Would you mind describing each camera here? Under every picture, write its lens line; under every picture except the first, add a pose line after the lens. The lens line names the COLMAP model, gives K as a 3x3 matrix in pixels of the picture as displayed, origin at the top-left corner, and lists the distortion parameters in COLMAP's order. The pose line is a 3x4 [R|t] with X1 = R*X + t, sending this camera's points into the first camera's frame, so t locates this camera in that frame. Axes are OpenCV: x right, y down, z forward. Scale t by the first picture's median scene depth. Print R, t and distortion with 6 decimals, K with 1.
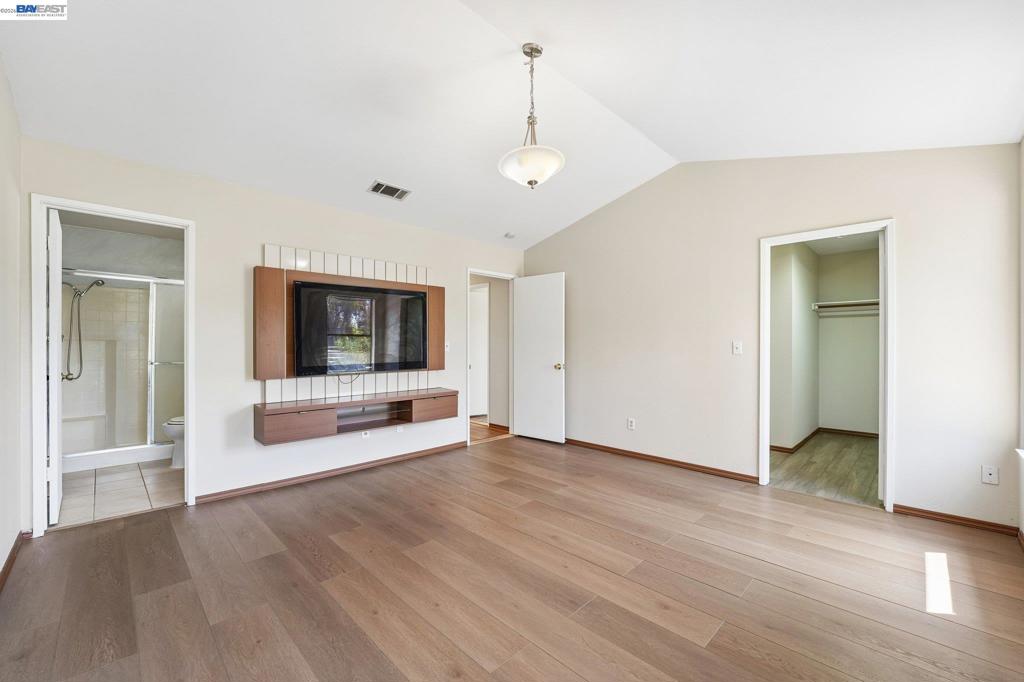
lens RADIAL K [[417.4, 0, 512.5], [0, 417.4, 345.5], [0, 0, 1]] dist [-0.015682, 0.004318]
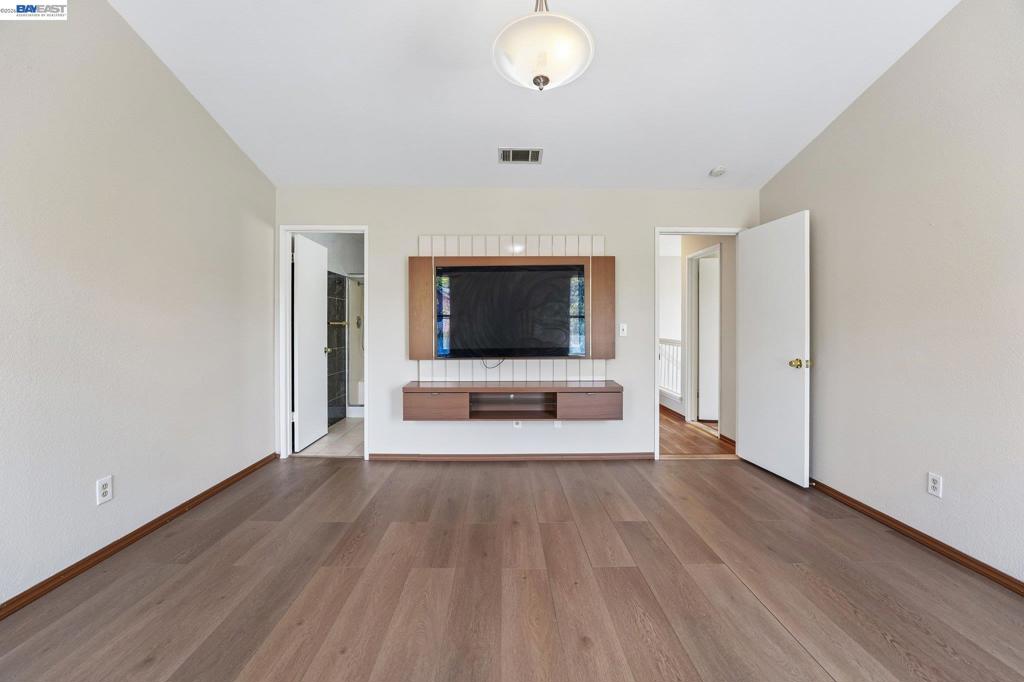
lens RADIAL K [[417.4, 0, 513.5], [0, 417.4, 338.0], [0, 0, 1]] dist [-0.015682, 0.004318]
pose [[0.721254, 0.019517, -0.692396, 0.299464], [-0.000982, 0.999631, 0.027154, -0.005613], [0.692670, -0.018905, 0.721007, 0.329764]]
